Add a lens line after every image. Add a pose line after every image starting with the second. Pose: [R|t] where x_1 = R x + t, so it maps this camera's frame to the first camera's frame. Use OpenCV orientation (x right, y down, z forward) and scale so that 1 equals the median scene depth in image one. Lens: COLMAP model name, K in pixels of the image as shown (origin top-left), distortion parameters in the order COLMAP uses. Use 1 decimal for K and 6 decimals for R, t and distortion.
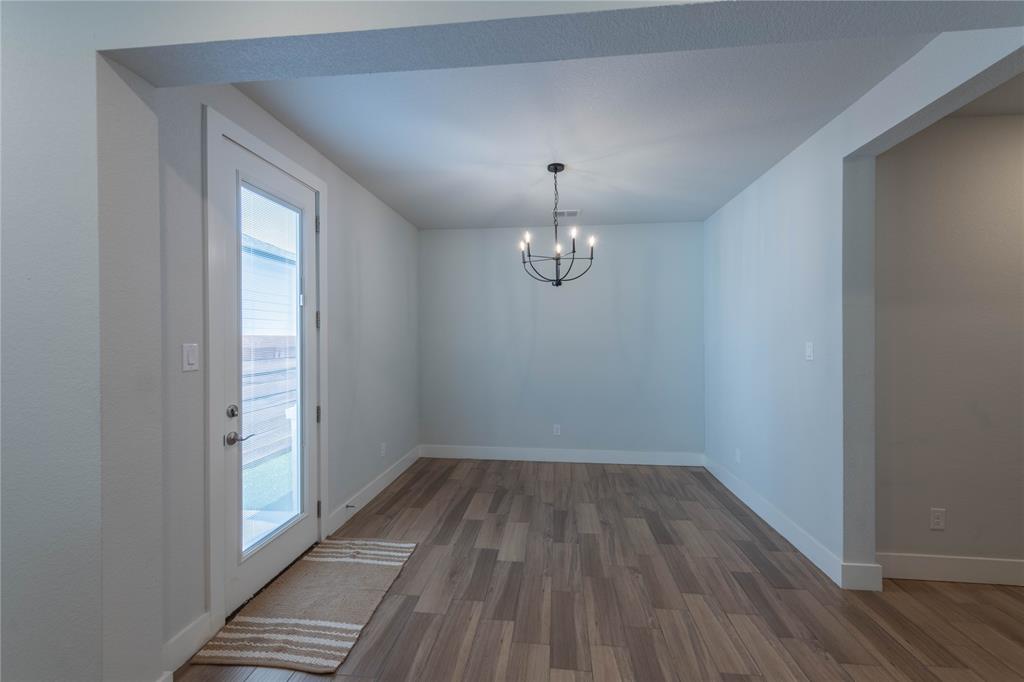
lens RADIAL K [[414.3, 0, 510.2], [0, 414.3, 339.9], [0, 0, 1]] dist [-0.004227, -0.000302]
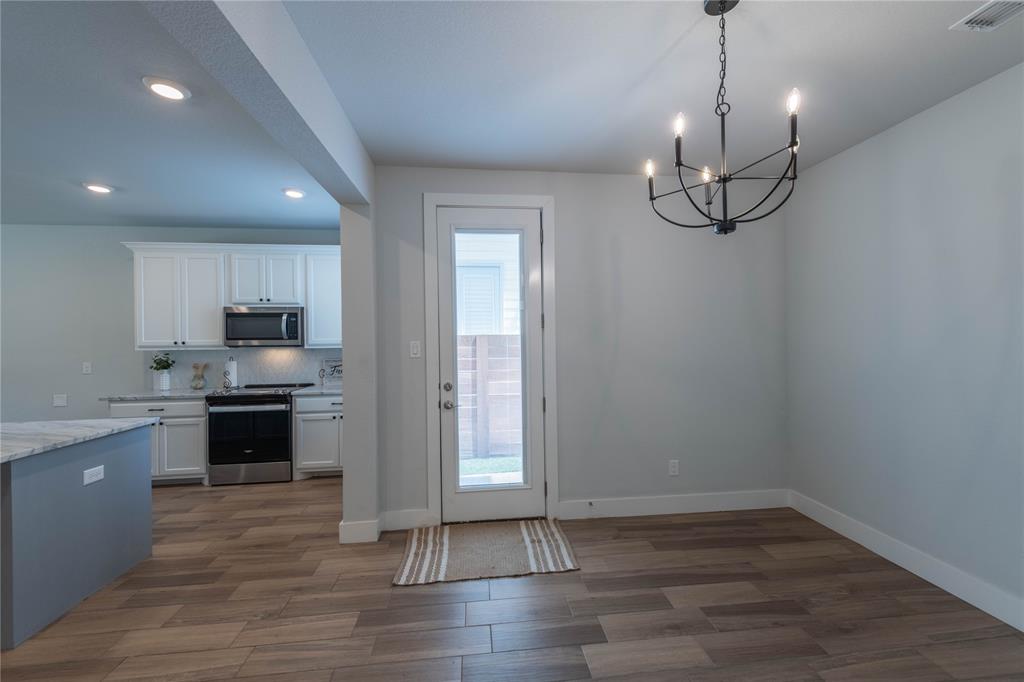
lens RADIAL K [[397.8, 0, 512.6], [0, 397.8, 338.4], [0, 0, 1]] dist [0.007473, -0.001018]
pose [[0.207579, 0.004236, -0.978209, 0.575900], [0.001152, 0.999989, 0.004574, -0.006133], [0.978218, -0.002076, 0.207572, 0.685026]]
